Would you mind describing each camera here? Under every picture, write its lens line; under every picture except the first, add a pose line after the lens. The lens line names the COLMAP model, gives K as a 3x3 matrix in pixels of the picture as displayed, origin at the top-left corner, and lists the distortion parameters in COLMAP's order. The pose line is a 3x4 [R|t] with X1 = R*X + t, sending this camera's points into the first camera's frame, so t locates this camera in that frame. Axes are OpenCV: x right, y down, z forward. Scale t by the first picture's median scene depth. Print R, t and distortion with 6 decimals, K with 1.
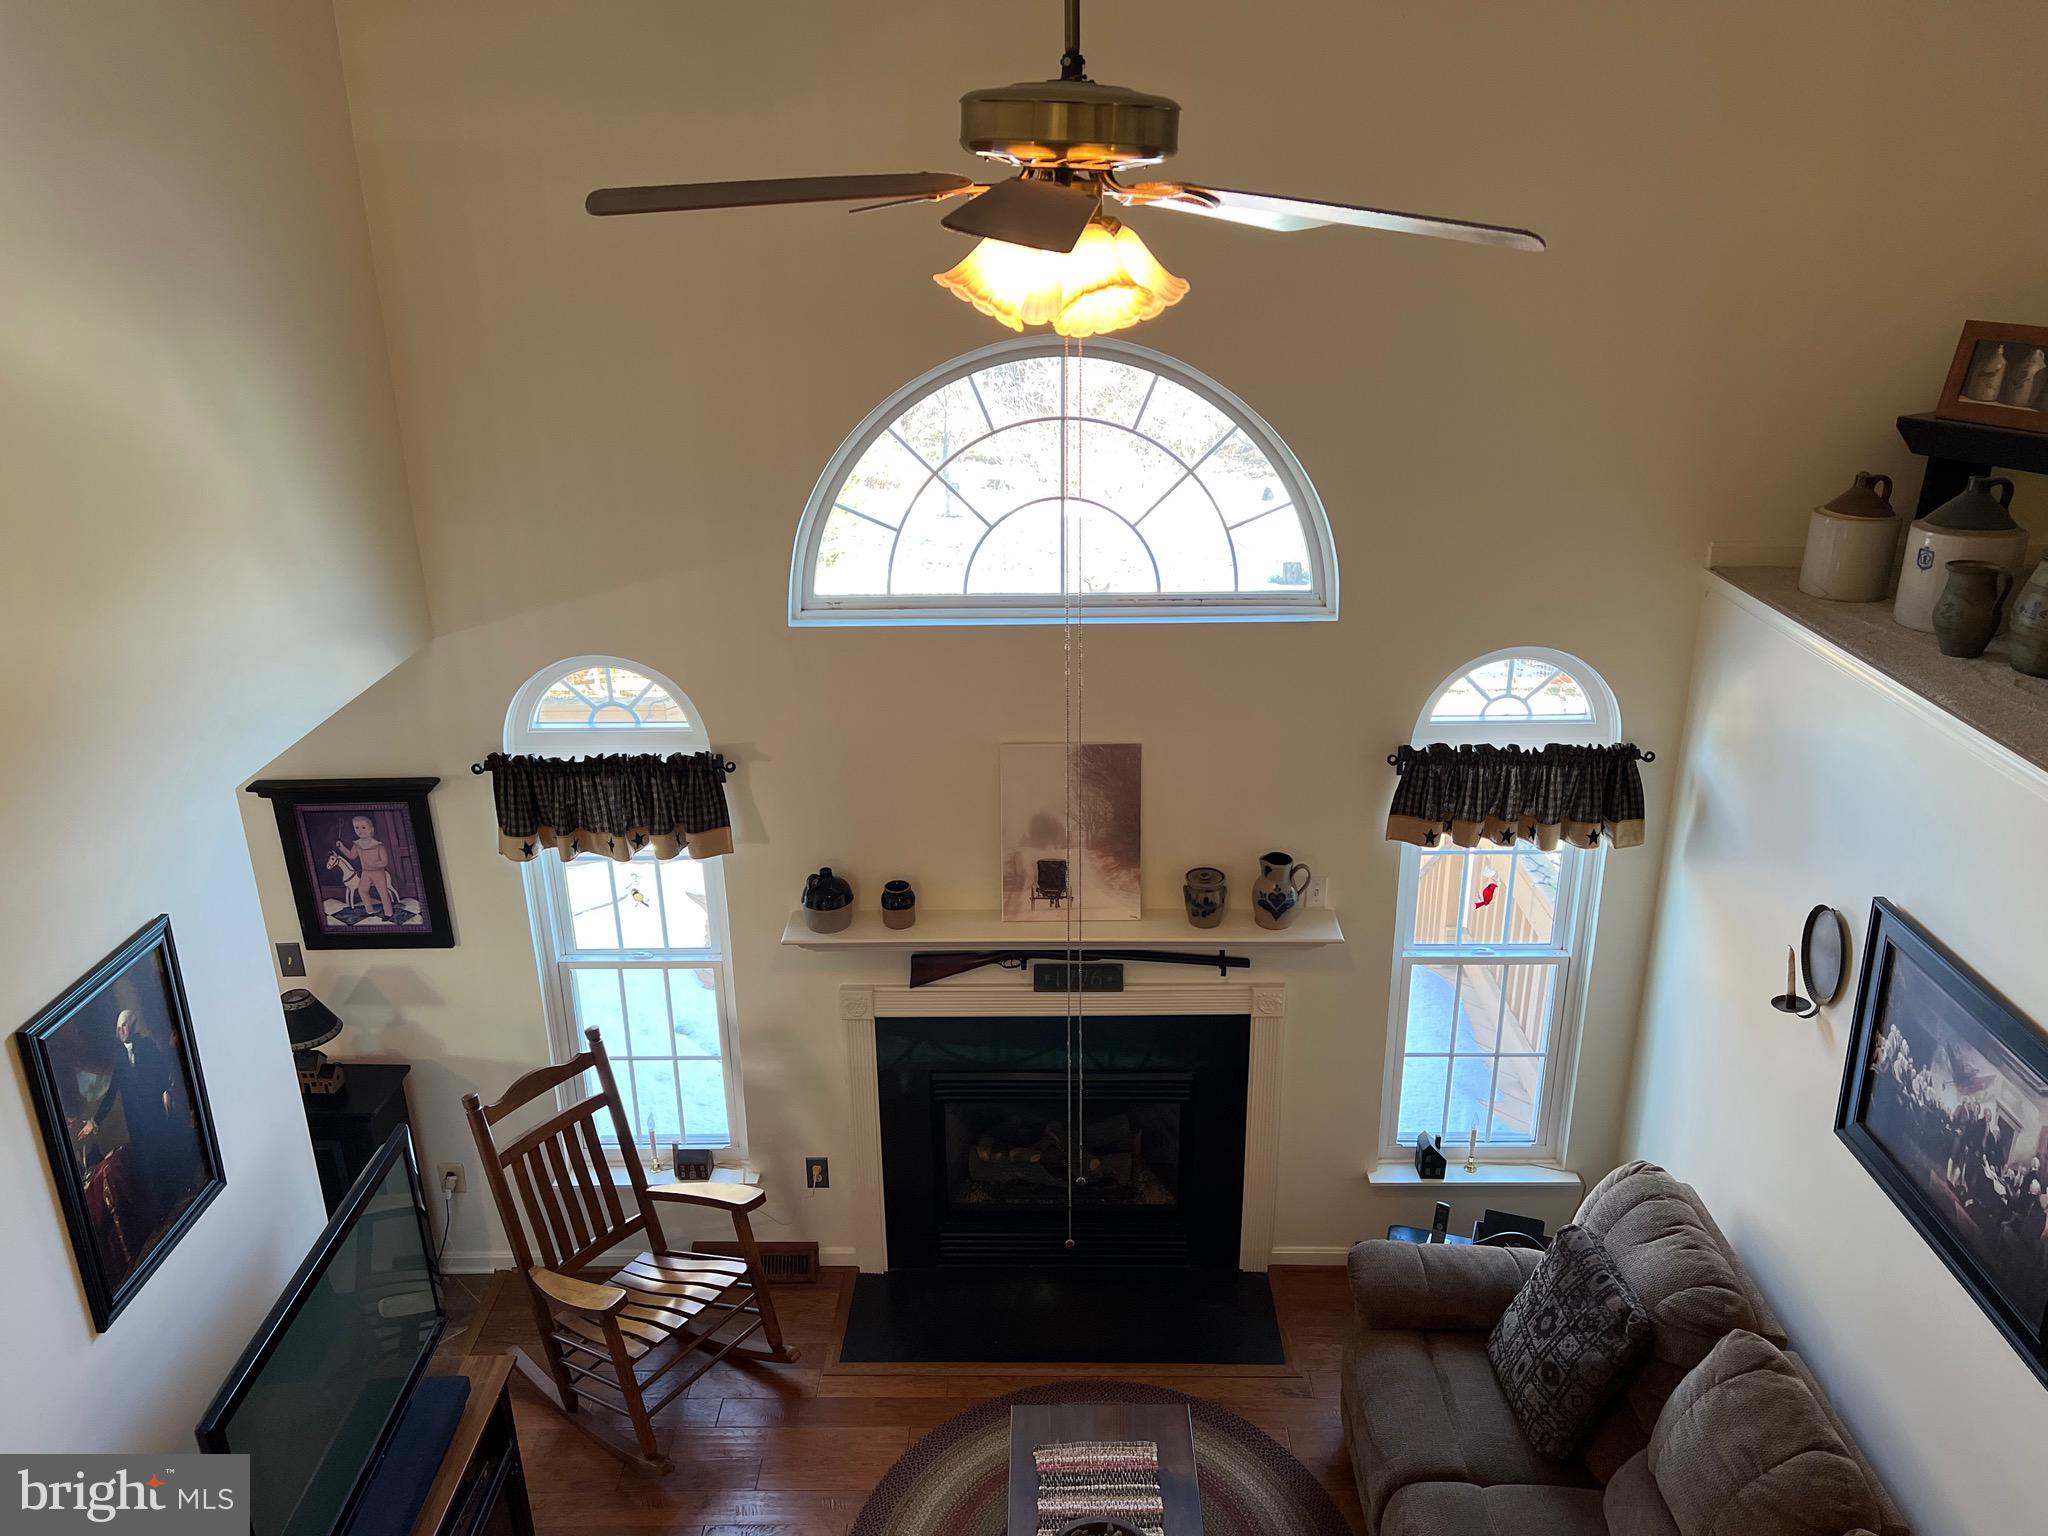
lens RADIAL K [[1539.2, 0, 1035.0], [0, 1539.2, 779.1], [0, 0, 1]] dist [0.066974, -0.072907]
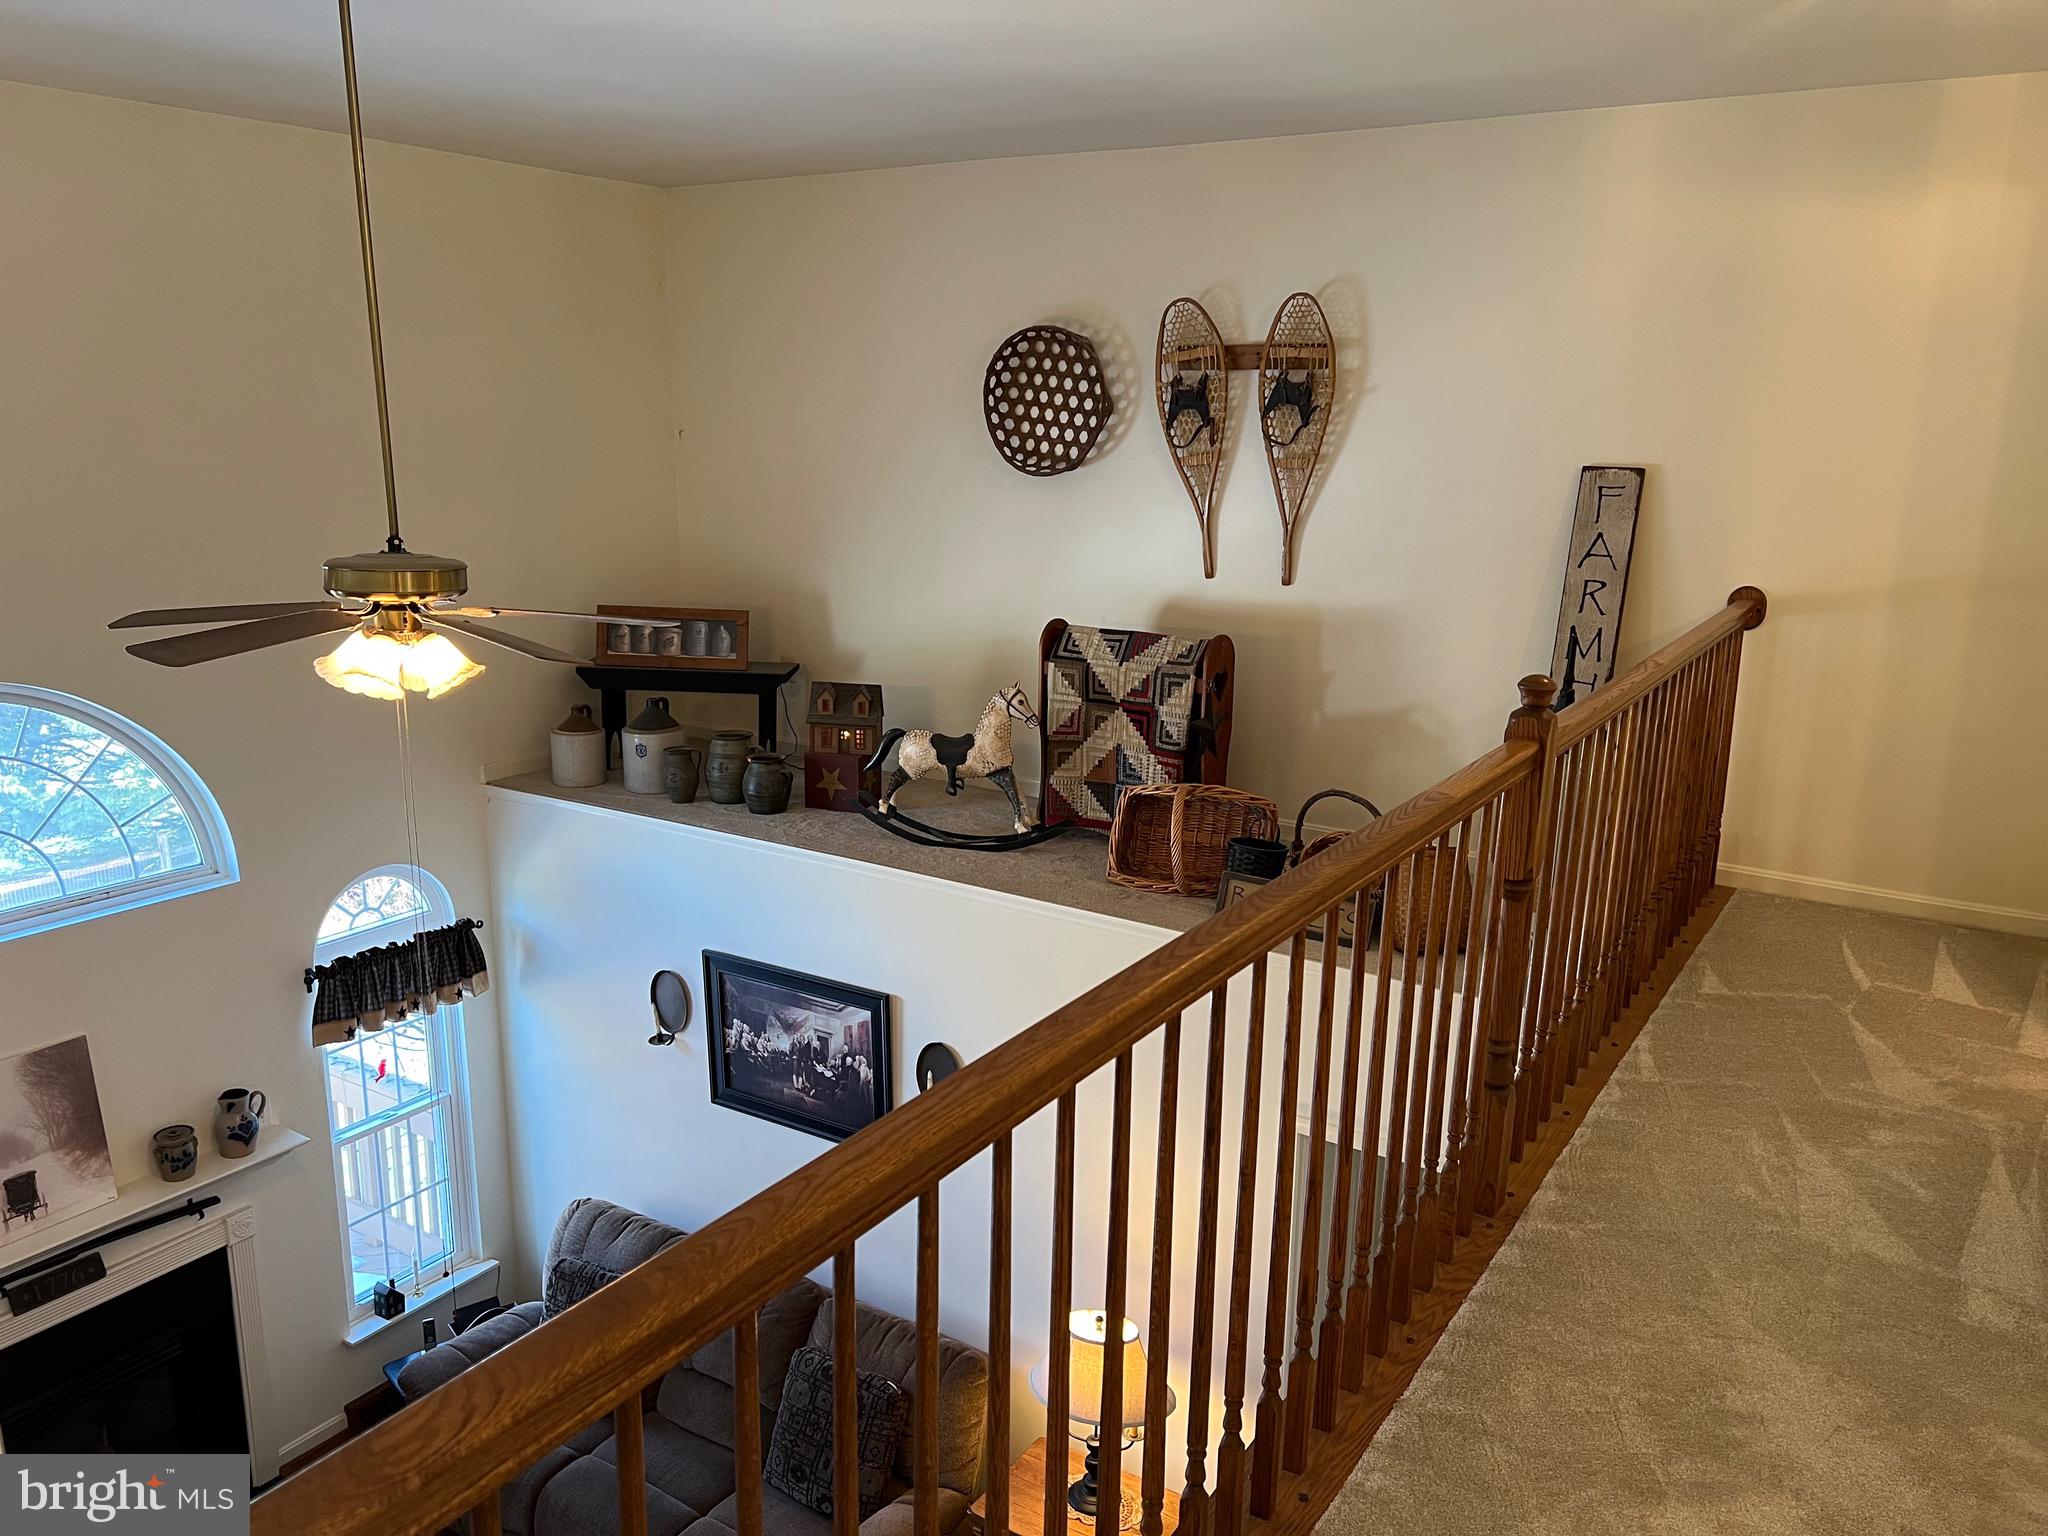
lens RADIAL K [[1539.2, 0, 1027.3], [0, 1539.2, 775.6], [0, 0, 1]] dist [0.066974, -0.072907]
pose [[0.530559, -0.182367, 0.827798, -0.448312], [0.294727, 0.955338, 0.021566, -0.026040], [-0.794760, 0.232533, 0.560611, -0.176754]]
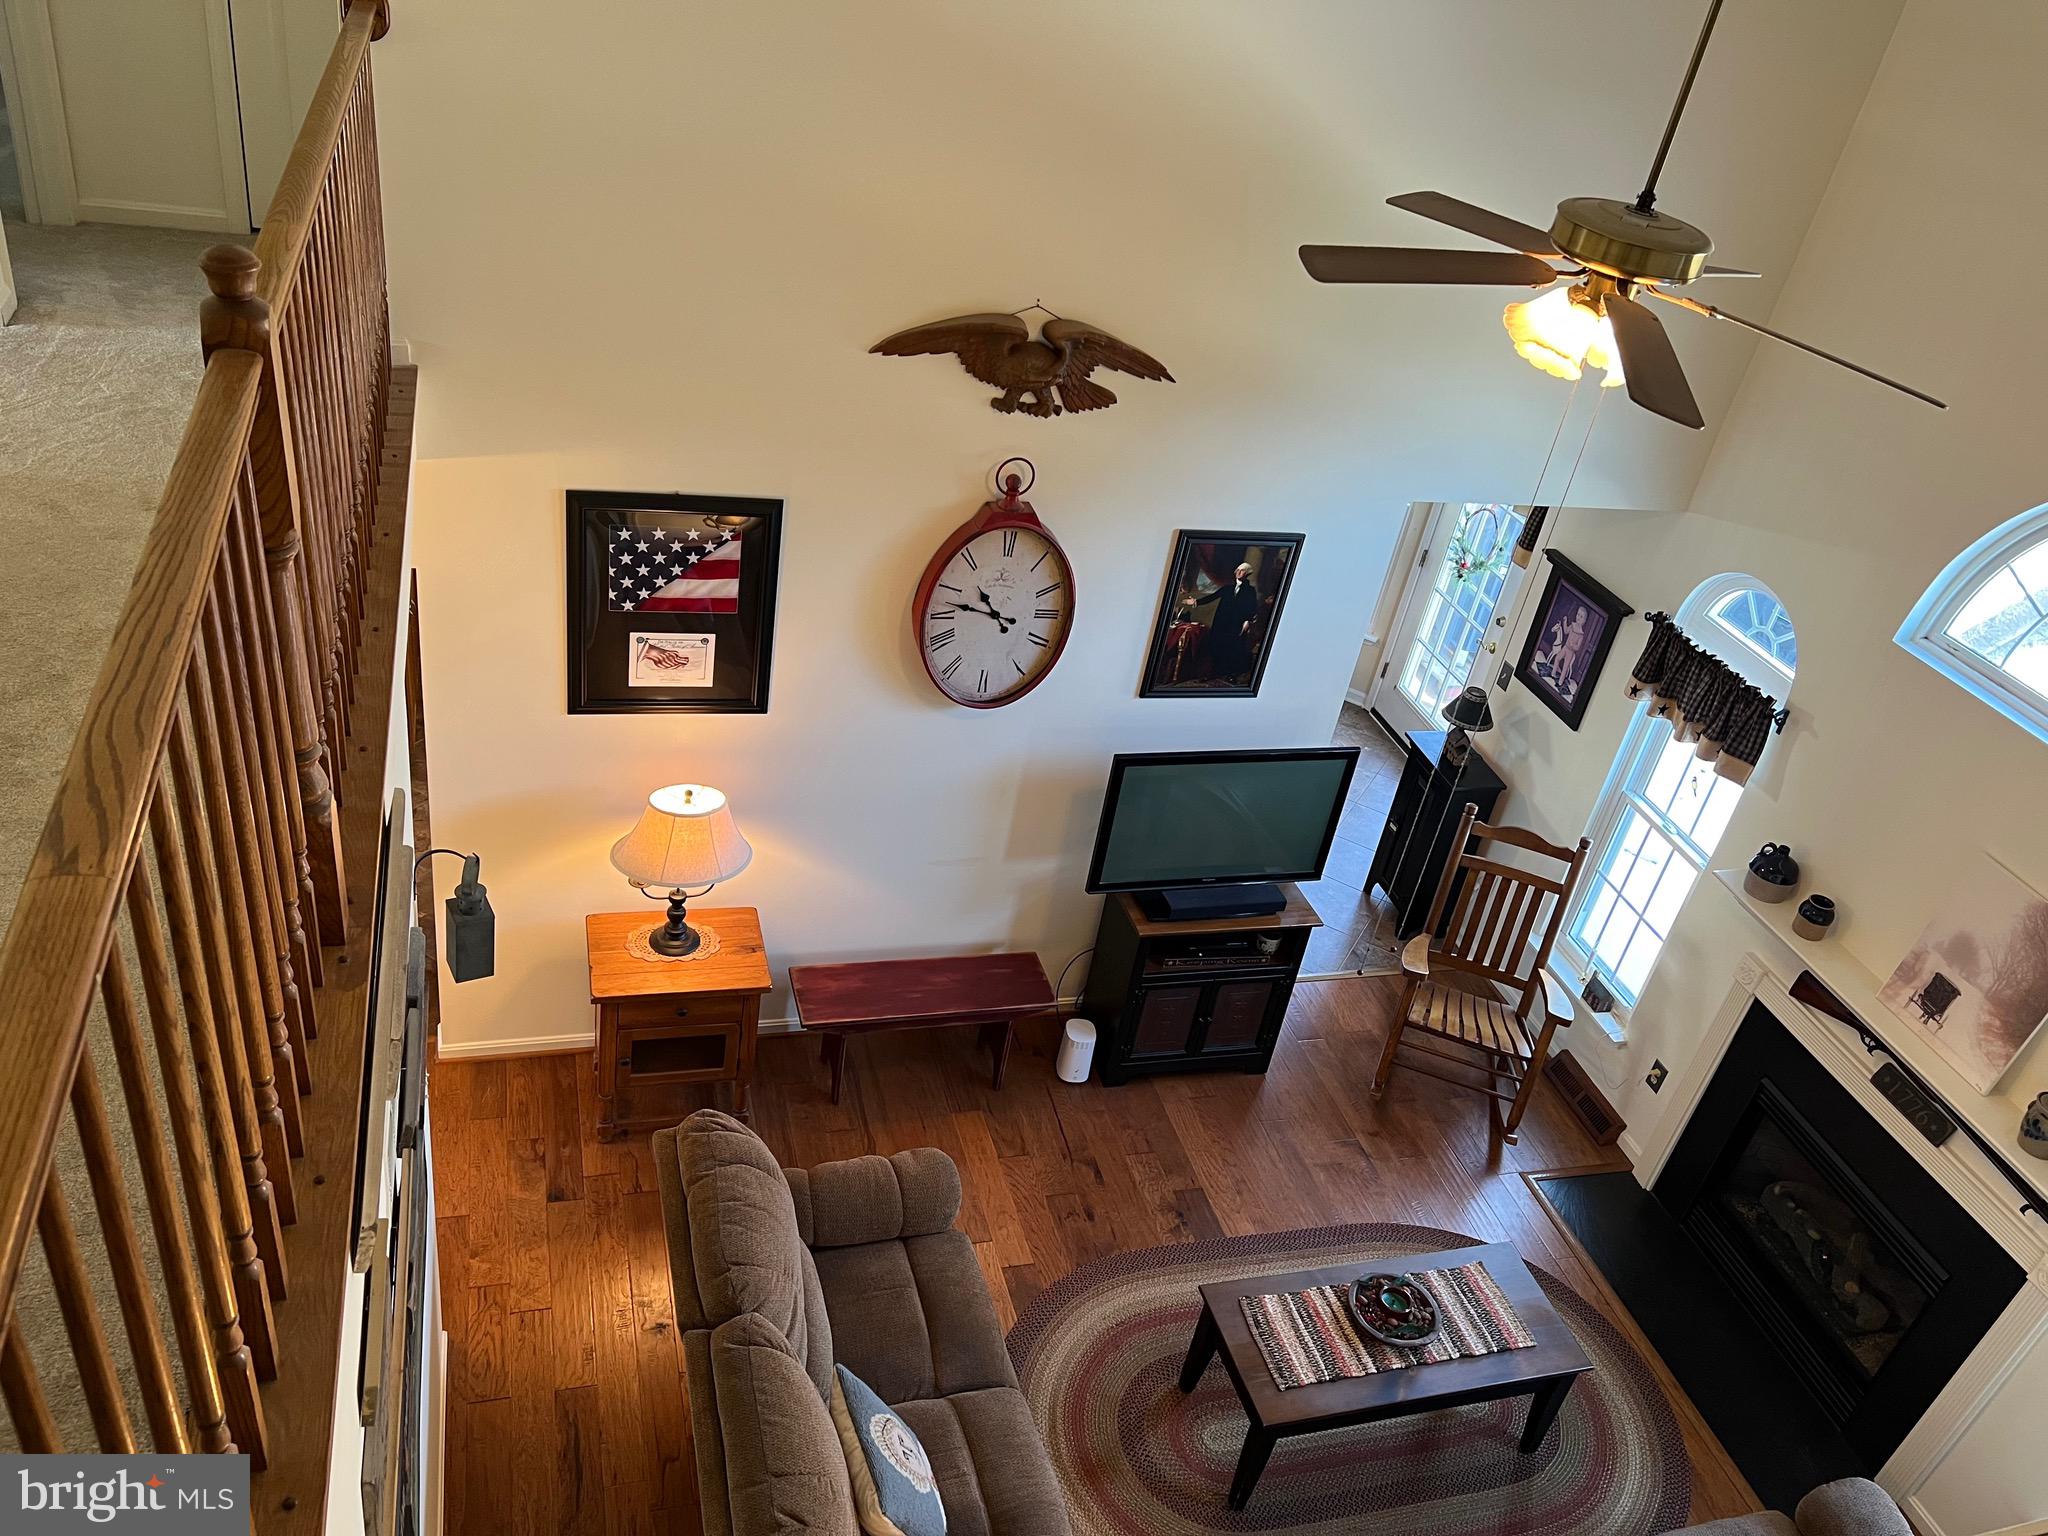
lens RADIAL K [[1539.2, 0, 1030.4], [0, 1539.2, 787.6], [0, 0, 1]] dist [0.066974, -0.072907]
pose [[0.286457, 0.571187, -0.769212, 0.541266], [-0.500010, 0.773978, 0.388520, -0.137053], [0.817271, 0.273320, 0.507311, -0.012193]]
